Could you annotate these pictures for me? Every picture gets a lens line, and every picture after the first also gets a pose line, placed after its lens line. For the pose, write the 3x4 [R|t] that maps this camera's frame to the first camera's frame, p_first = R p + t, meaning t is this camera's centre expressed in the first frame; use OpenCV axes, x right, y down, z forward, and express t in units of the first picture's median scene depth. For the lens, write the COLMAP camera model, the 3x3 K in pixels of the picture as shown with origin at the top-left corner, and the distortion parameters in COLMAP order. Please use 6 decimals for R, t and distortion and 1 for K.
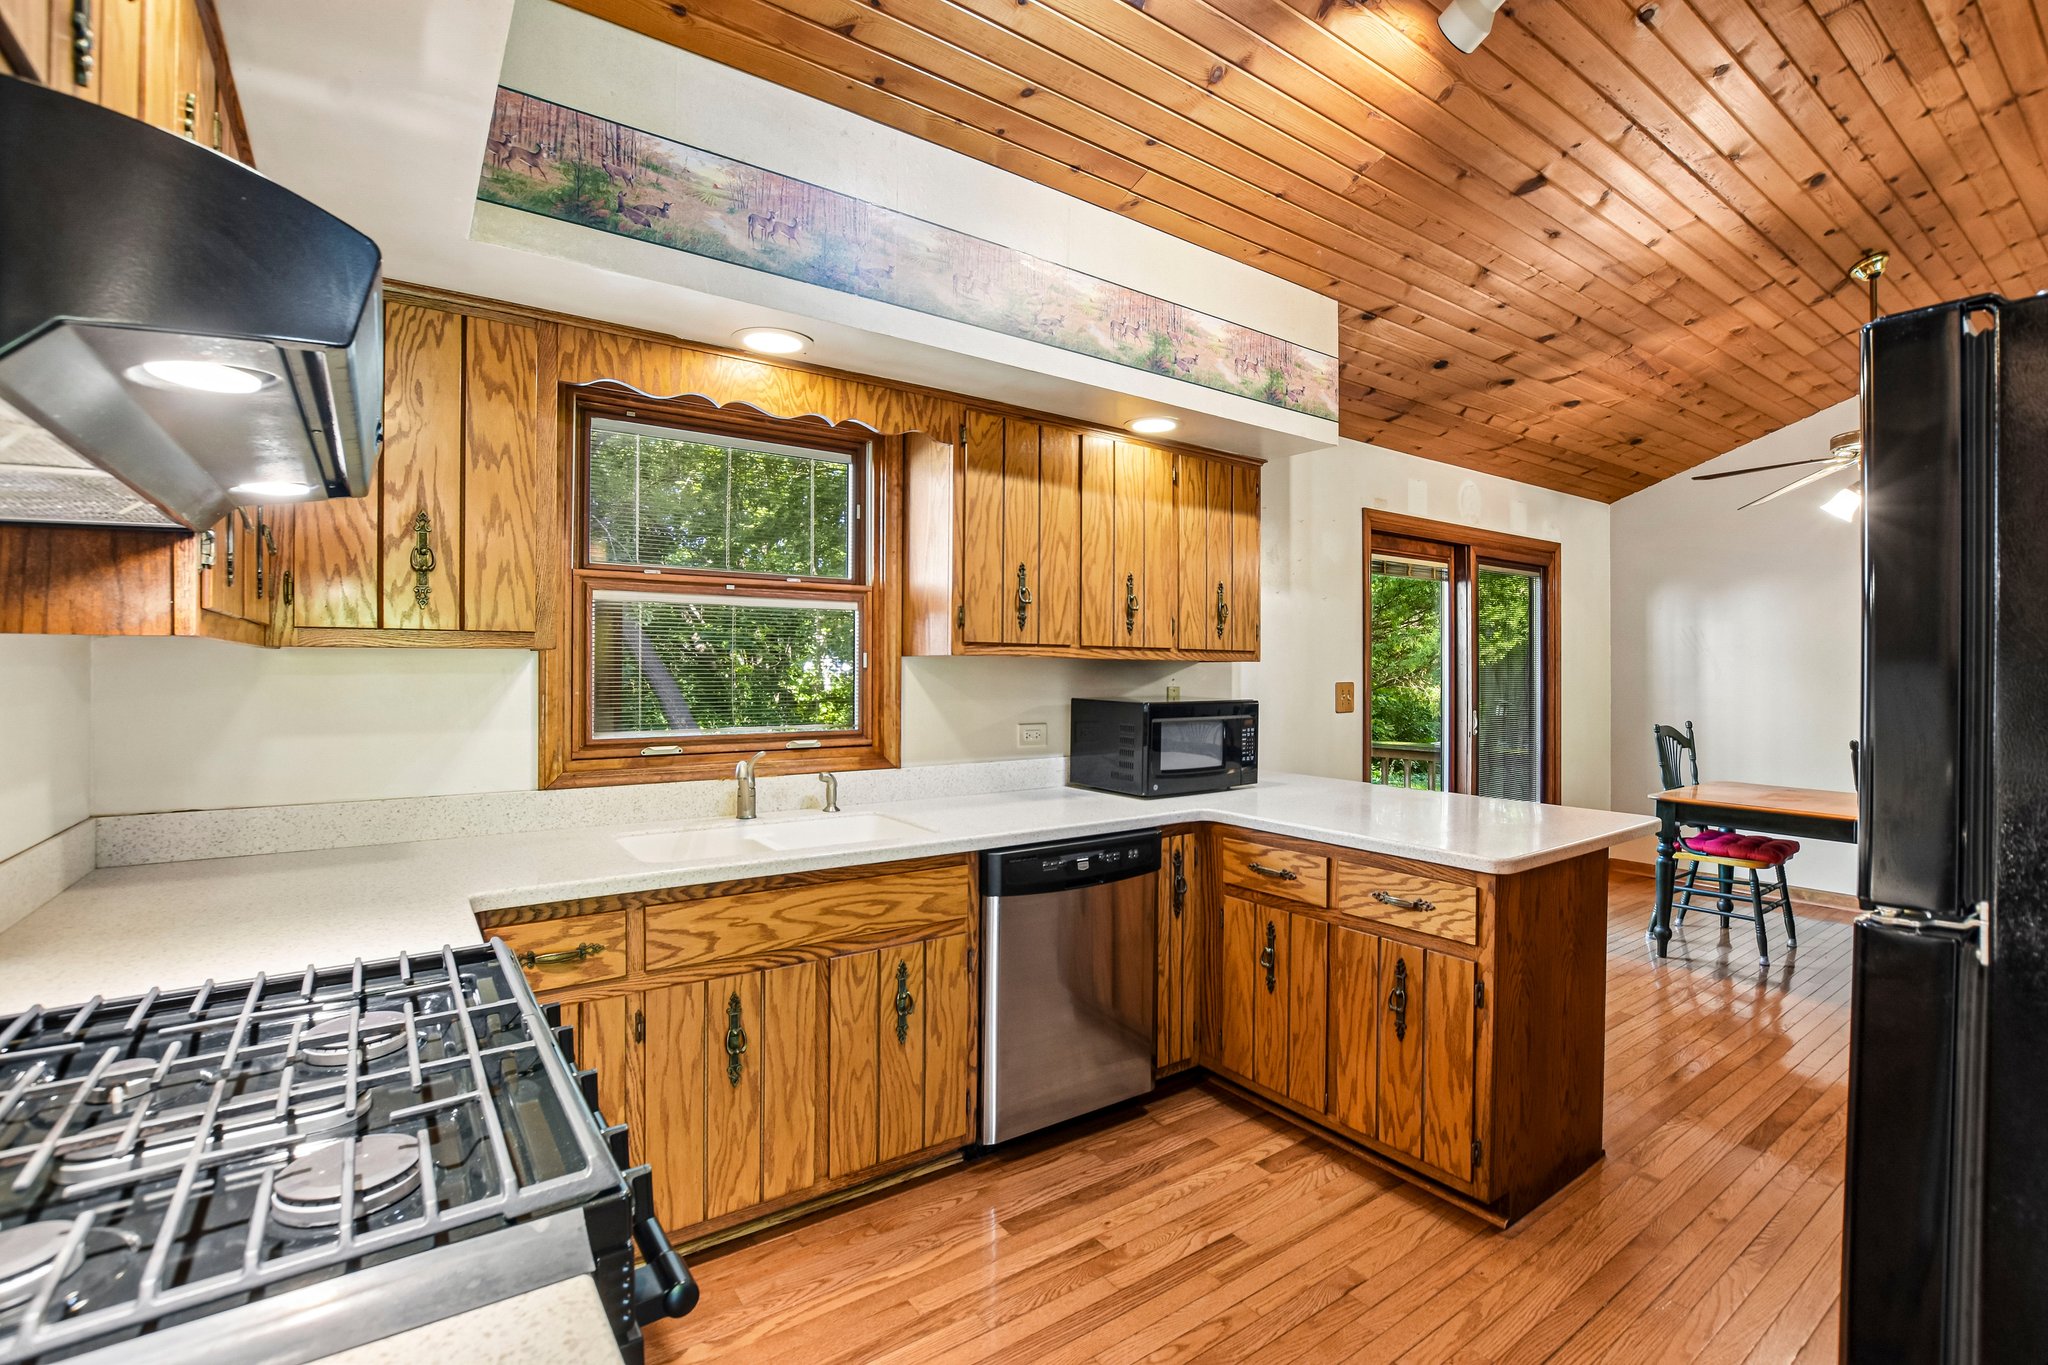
lens RADIAL K [[893.1, 0, 1024.3], [0, 893.1, 678.3], [0, 0, 1]] dist [-0.019862, -0.000111]
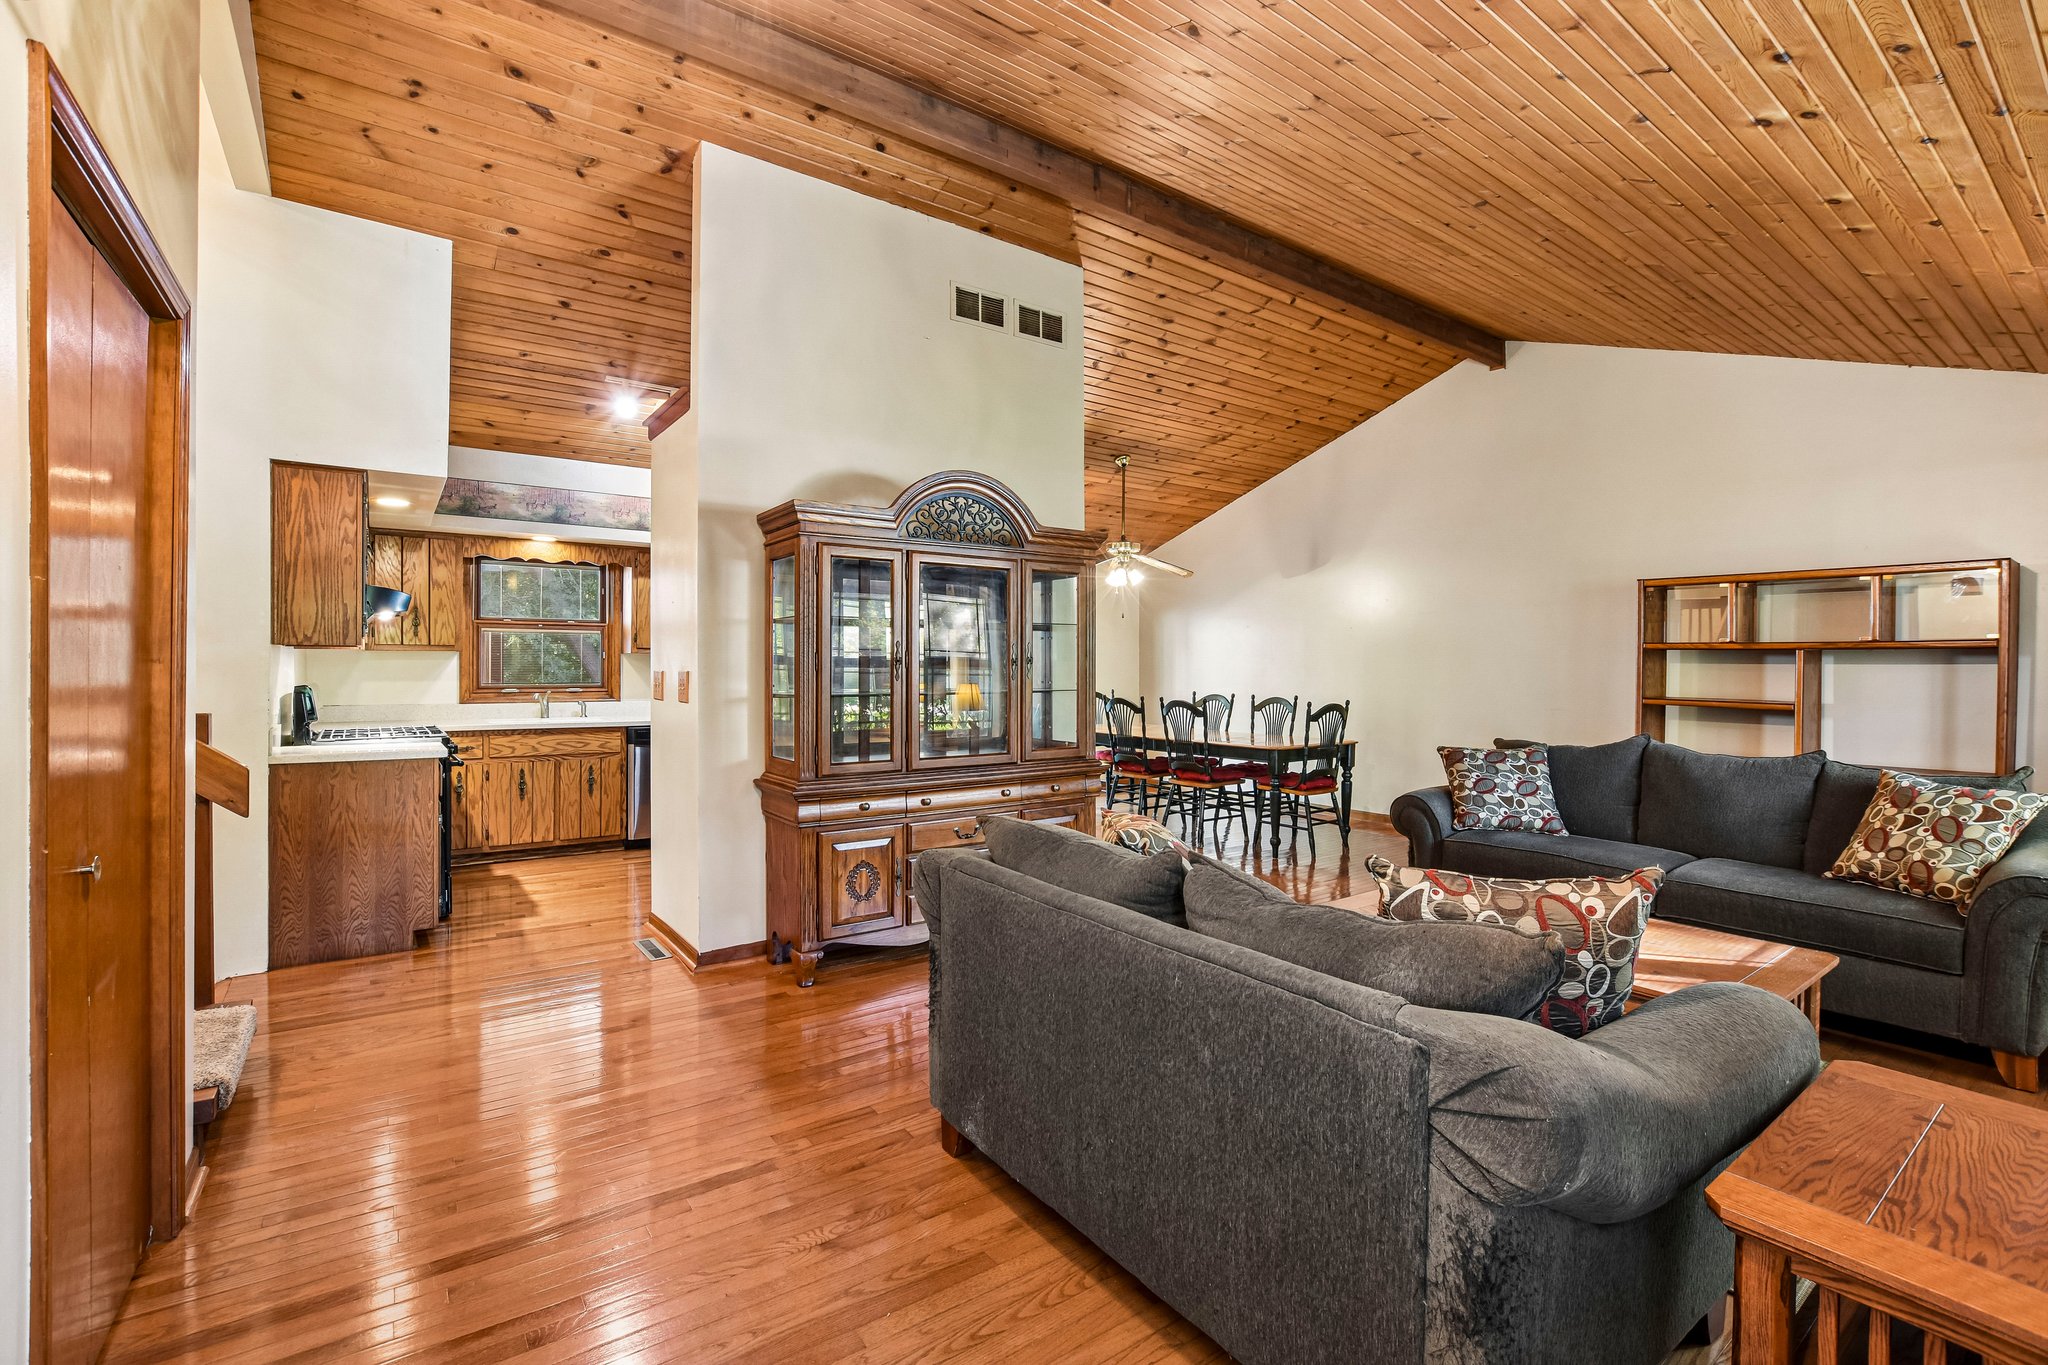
lens RADIAL K [[893.1, 0, 1022.0], [0, 893.1, 672.7], [0, 0, 1]] dist [-0.019862, -0.000111]
pose [[0.999959, -0.004563, 0.007861, 1.227962], [0.004605, 0.999975, -0.005277, 0.058147], [-0.007837, 0.005313, 0.999955, -1.831212]]
